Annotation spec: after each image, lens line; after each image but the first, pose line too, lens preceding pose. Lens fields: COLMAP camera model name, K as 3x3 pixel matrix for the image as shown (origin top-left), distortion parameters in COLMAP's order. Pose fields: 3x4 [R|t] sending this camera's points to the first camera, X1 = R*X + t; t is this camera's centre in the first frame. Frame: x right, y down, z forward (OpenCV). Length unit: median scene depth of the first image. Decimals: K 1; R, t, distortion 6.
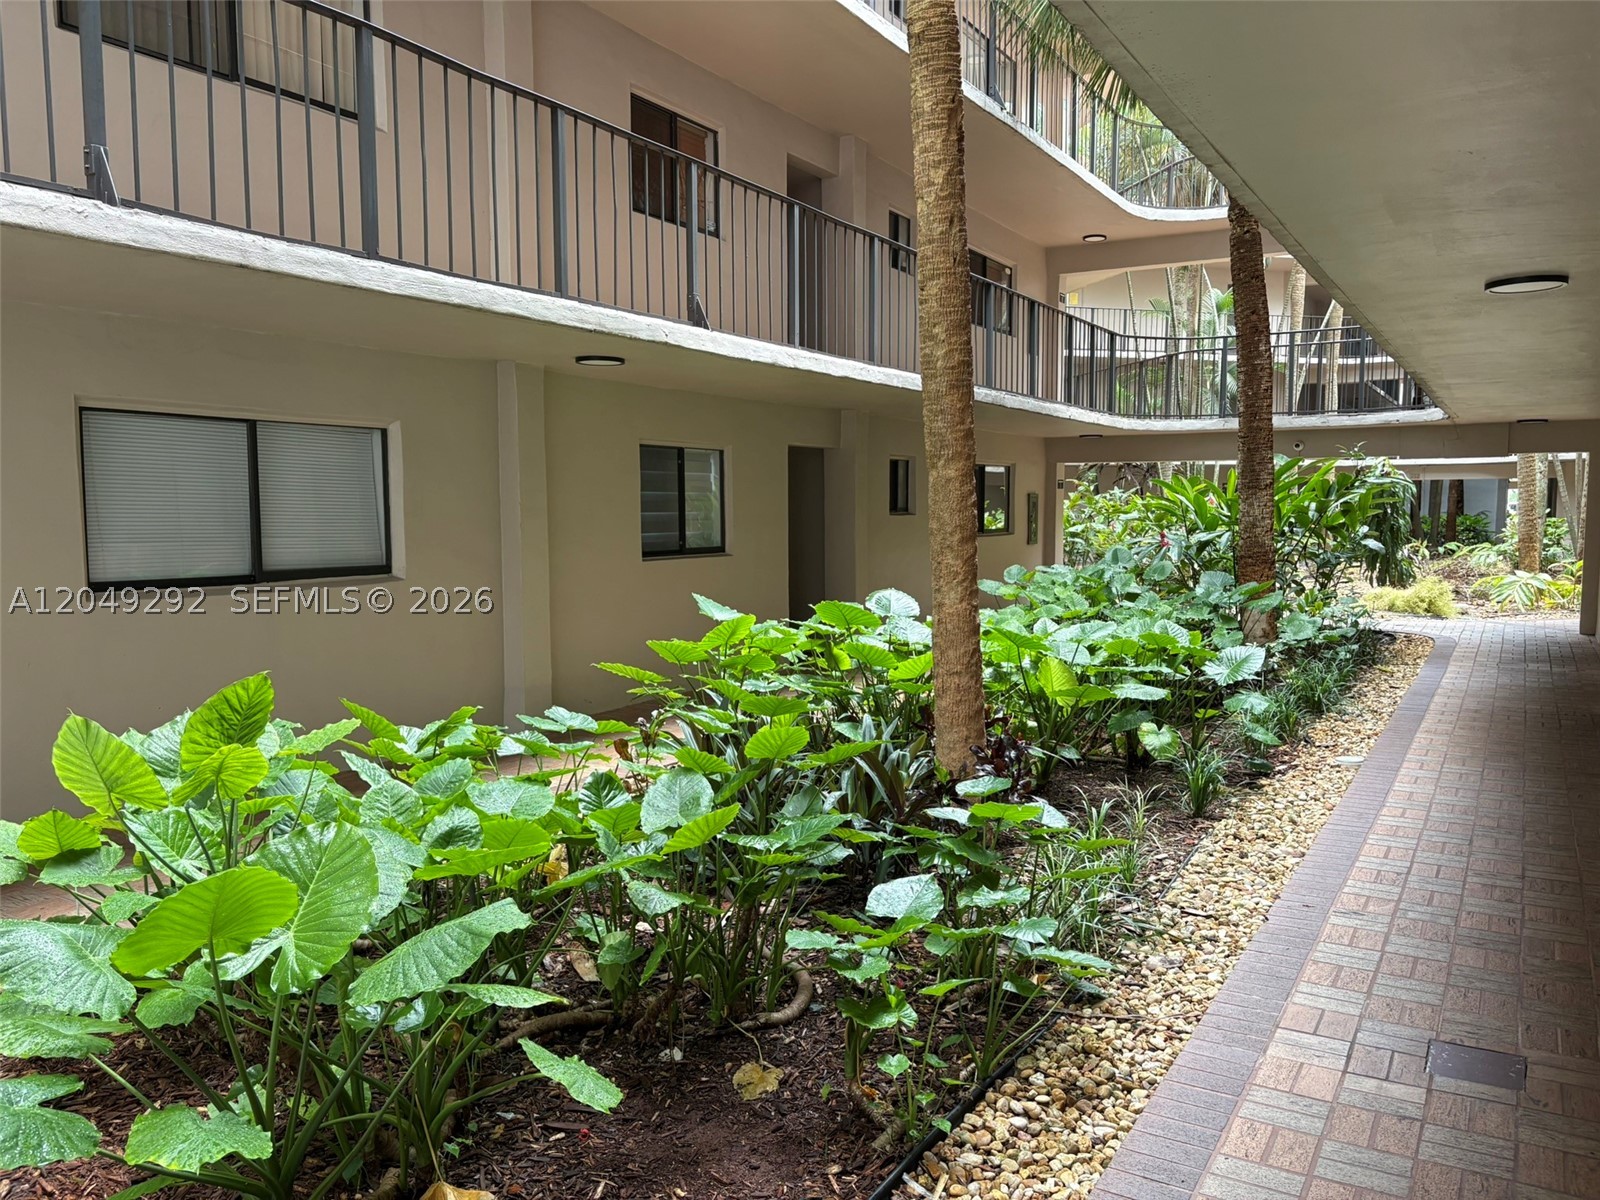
lens RADIAL K [[1182.1, 0, 803.1], [0, 1182.1, 606.0], [0, 0, 1]] dist [0.053415, -0.071539]
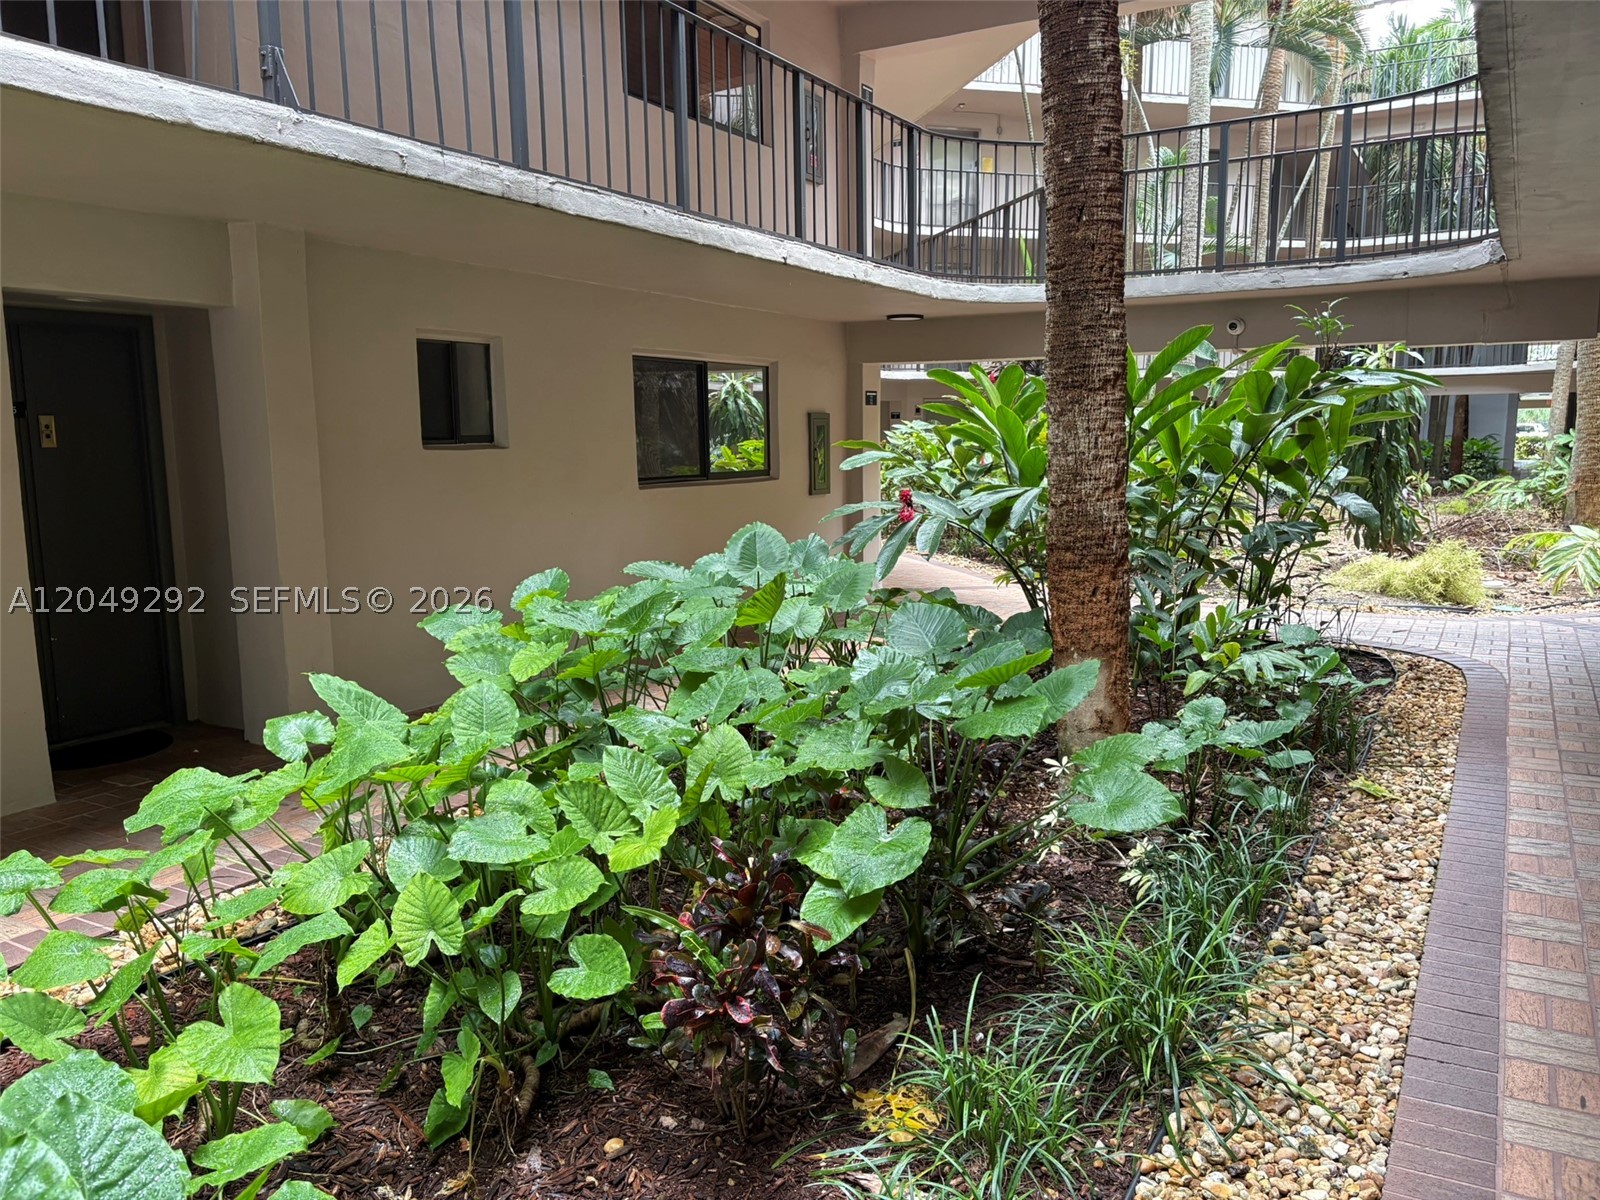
lens RADIAL K [[1182.1, 0, 803.1], [0, 1182.1, 606.0], [0, 0, 1]] dist [0.053415, -0.071539]
pose [[0.999946, -0.006543, 0.008059, 0.179244], [0.006039, 0.998112, 0.061117, -0.030830], [-0.008443, -0.061065, 0.998098, 0.370602]]
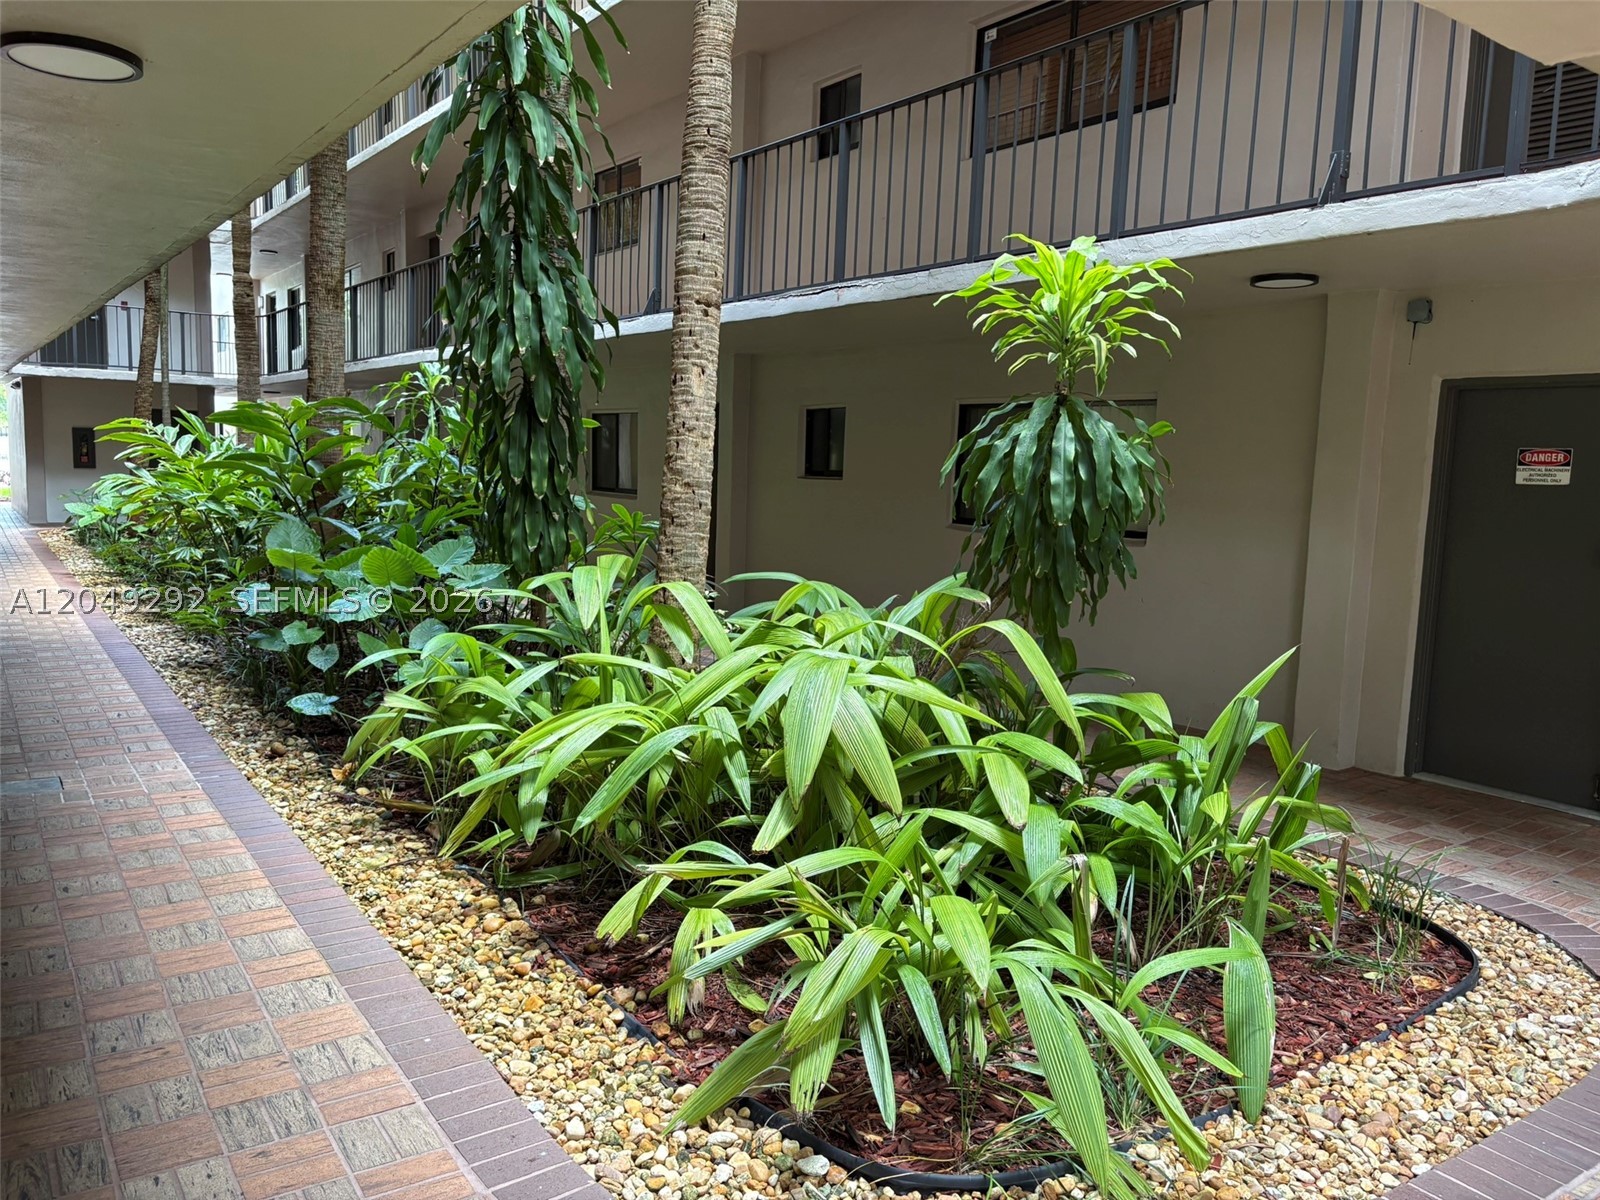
lens RADIAL K [[1182.1, 0, 803.1], [0, 1182.1, 606.0], [0, 0, 1]] dist [0.053415, -0.071539]
pose [[-0.395353, 0.108333, -0.912119, 0.632052], [-0.112566, 0.979821, 0.165165, -0.095978], [0.911606, 0.167972, -0.375180, 1.012641]]
